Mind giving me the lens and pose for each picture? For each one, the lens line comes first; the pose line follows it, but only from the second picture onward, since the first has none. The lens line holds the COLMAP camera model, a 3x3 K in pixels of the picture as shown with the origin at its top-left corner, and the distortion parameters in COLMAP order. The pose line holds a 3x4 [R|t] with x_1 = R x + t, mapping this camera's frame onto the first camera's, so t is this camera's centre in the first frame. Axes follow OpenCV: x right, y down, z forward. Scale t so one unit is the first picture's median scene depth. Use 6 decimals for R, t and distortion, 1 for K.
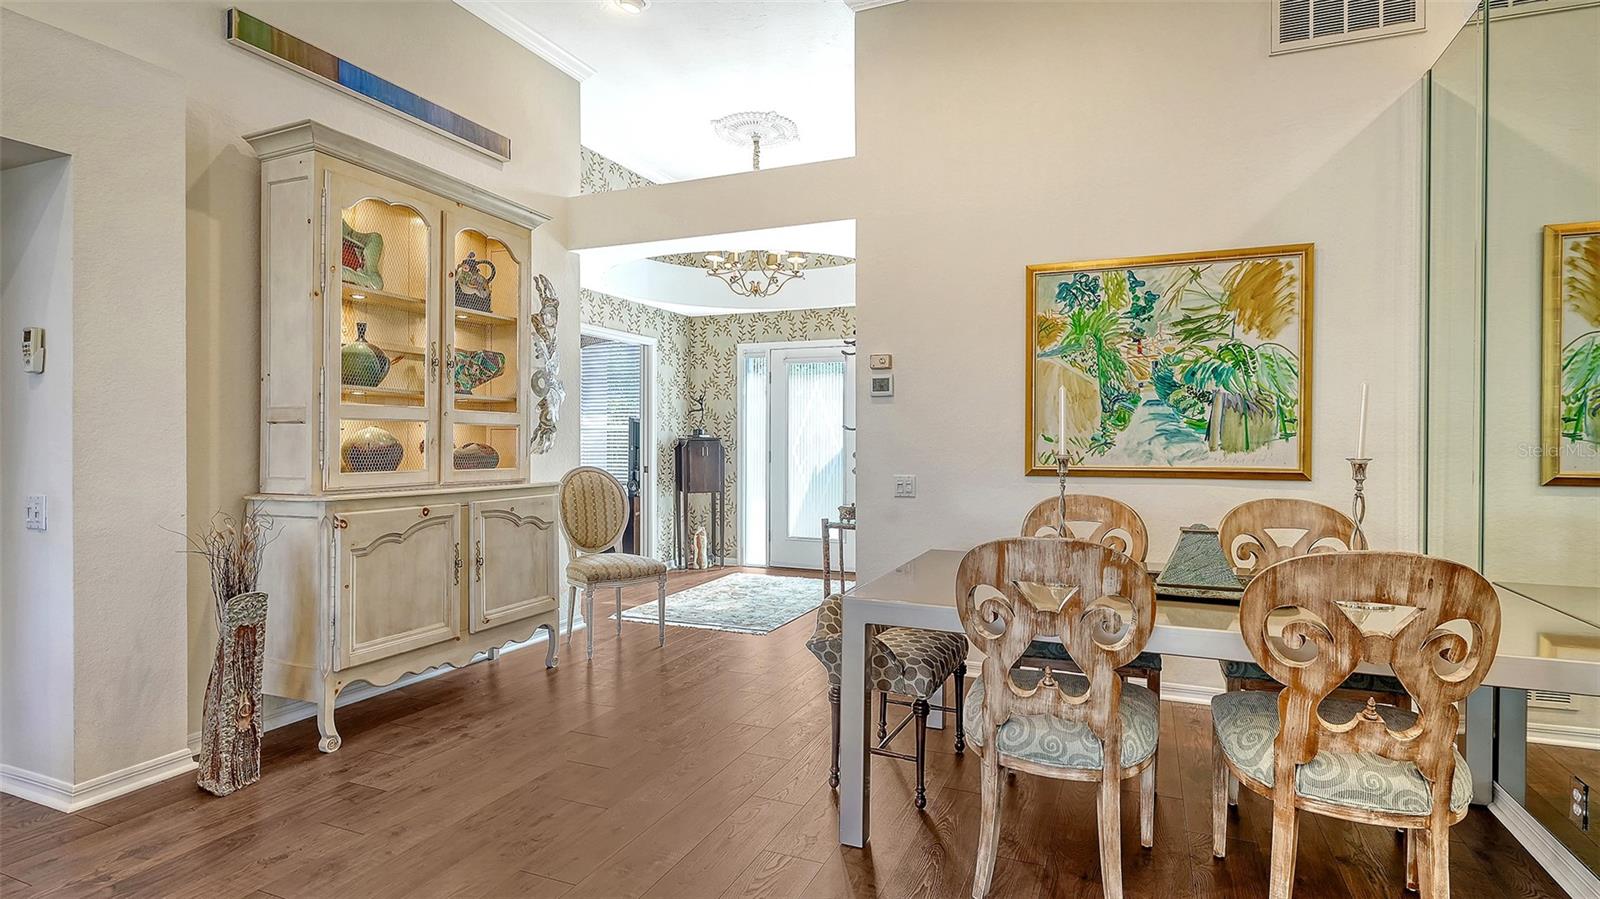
lens RADIAL K [[823.1, 0, 797.8], [0, 823.1, 445.8], [0, 0, 1]] dist [-0.004227, -0.000527]
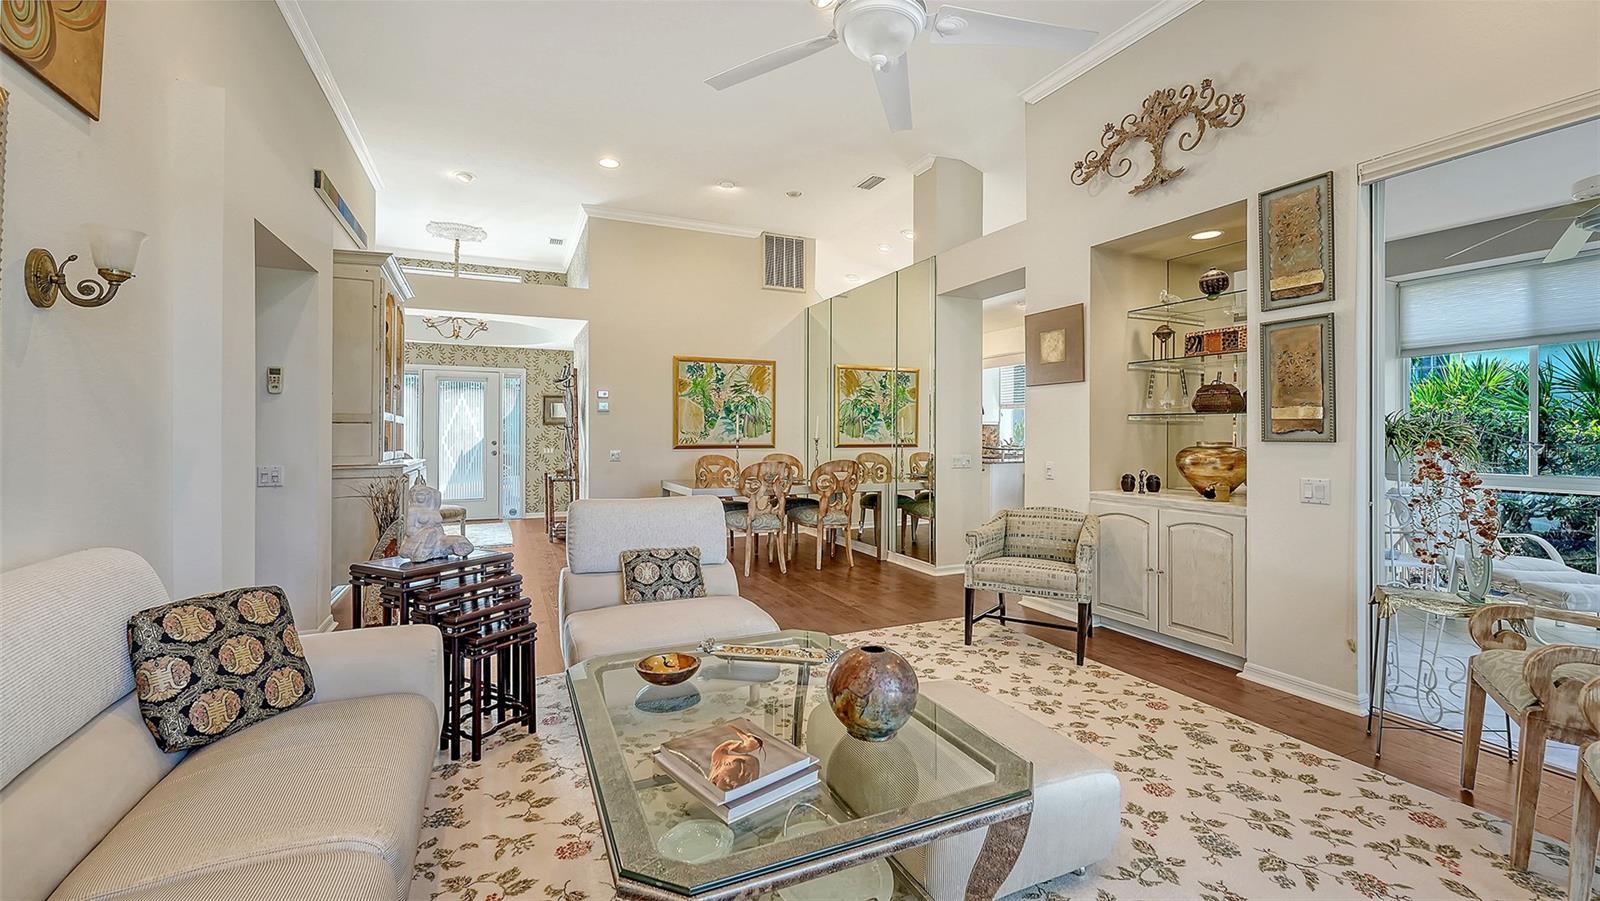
lens RADIAL K [[662.9, 0, 808.9], [0, 662.9, 427.6], [0, 0, 1]] dist [-0.008149, -0.001701]
pose [[0.669951, 0.005351, 0.742386, -0.878720], [0.005890, 0.999904, -0.012522, 0.003239], [-0.742382, 0.012762, 0.669856, -0.524402]]
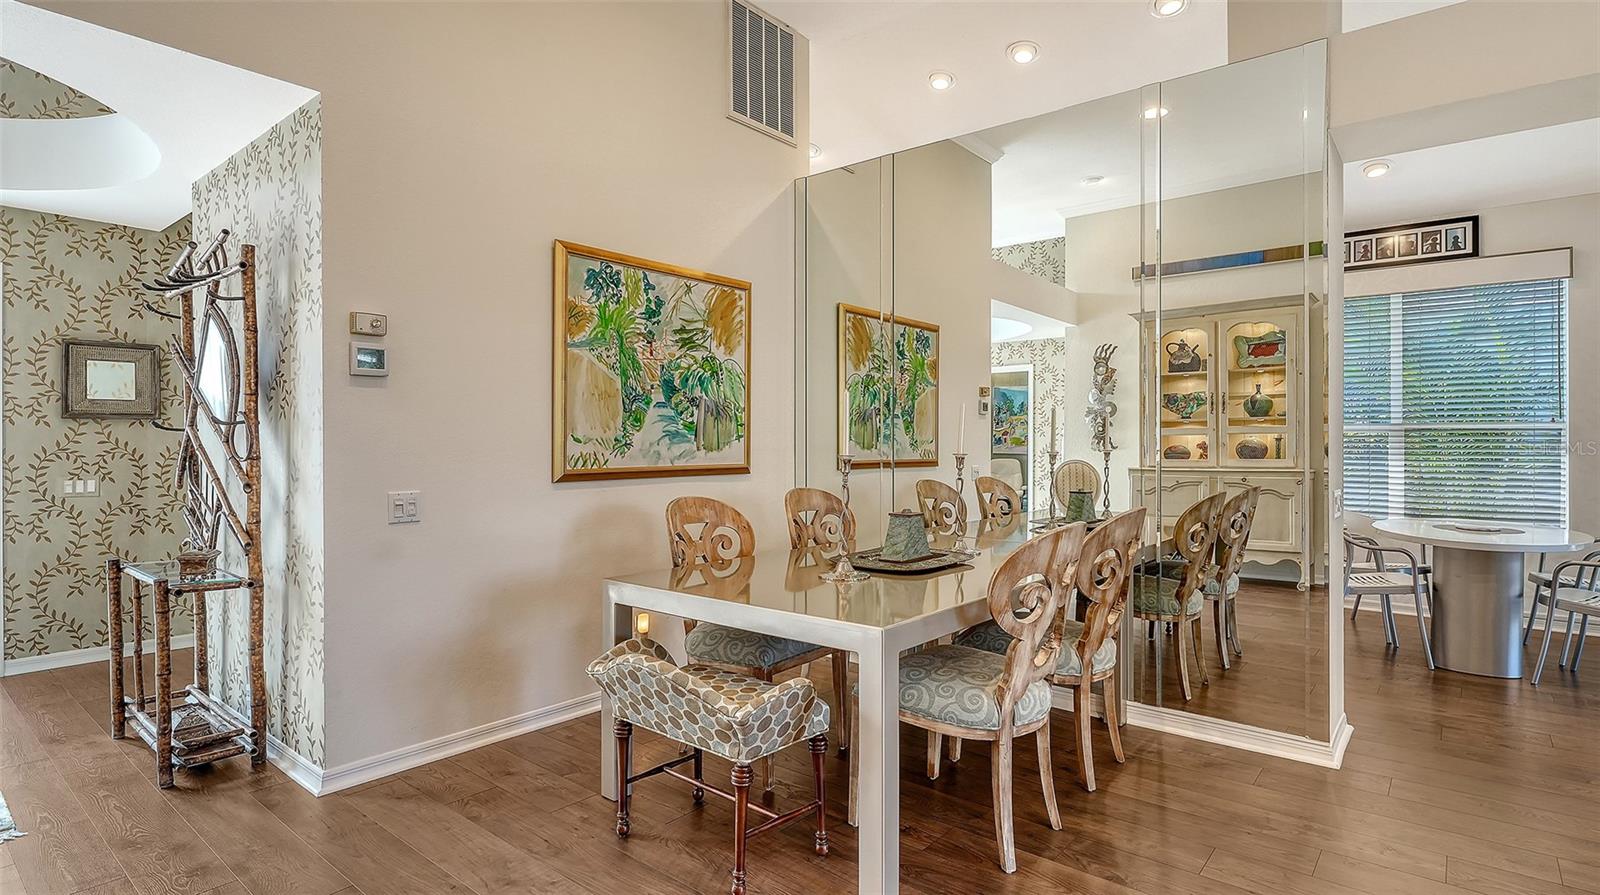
lens RADIAL K [[799.5, 0, 794.8], [0, 799.5, 446.2], [0, 0, 1]] dist [-0.007017, -0.001022]
pose [[0.278919, -0.008520, 0.960277, -0.491160], [0.006261, 0.999956, 0.007054, -0.006269], [-0.960294, 0.004045, 0.278960, 0.561782]]
